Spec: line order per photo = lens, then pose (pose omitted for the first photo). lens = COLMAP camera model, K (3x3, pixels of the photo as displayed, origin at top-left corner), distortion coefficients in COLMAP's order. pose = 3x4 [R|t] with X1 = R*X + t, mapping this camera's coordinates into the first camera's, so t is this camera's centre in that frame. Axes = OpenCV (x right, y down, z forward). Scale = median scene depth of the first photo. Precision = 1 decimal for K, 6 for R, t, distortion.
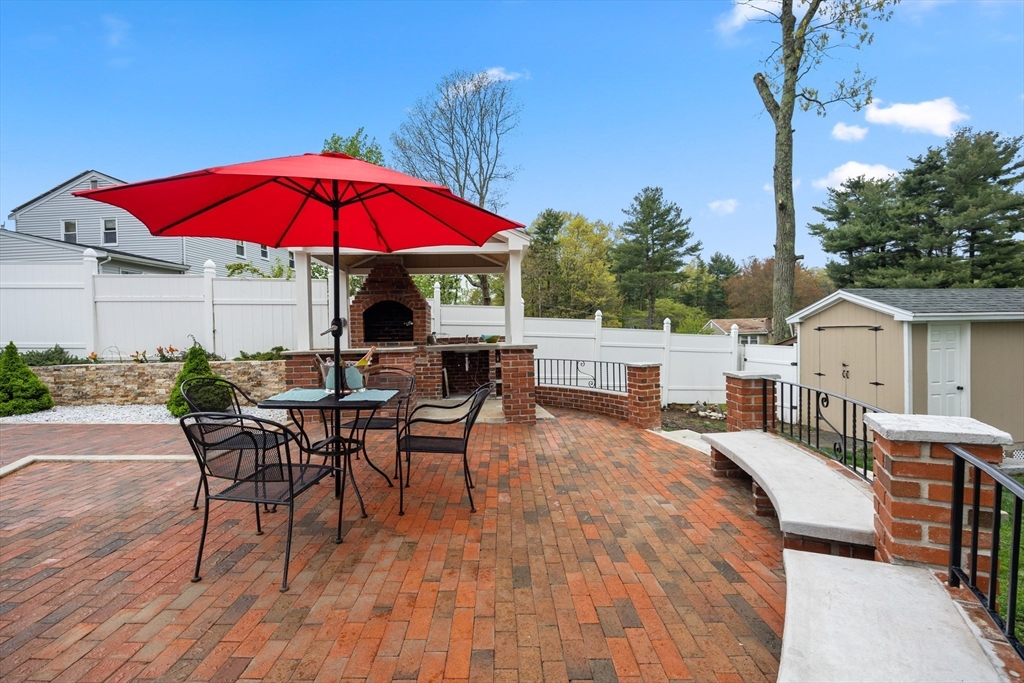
lens RADIAL K [[457.1, 0, 510.1], [0, 457.1, 339.1], [0, 0, 1]] dist [-0.009607, -0.000961]
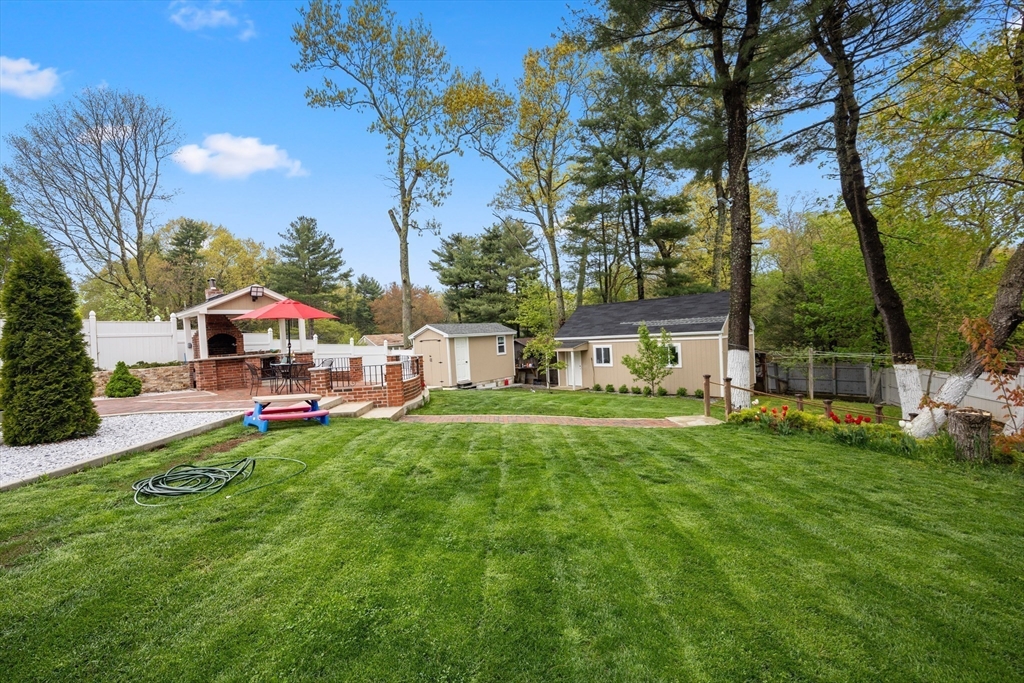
lens RADIAL K [[457.1, 0, 511.3], [0, 457.1, 345.1], [0, 0, 1]] dist [-0.009607, -0.000961]
pose [[0.740493, -0.034408, 0.671182, -0.093260], [0.047823, 0.998855, -0.001556, 0.003923], [-0.670360, 0.033250, 0.741291, -0.179733]]
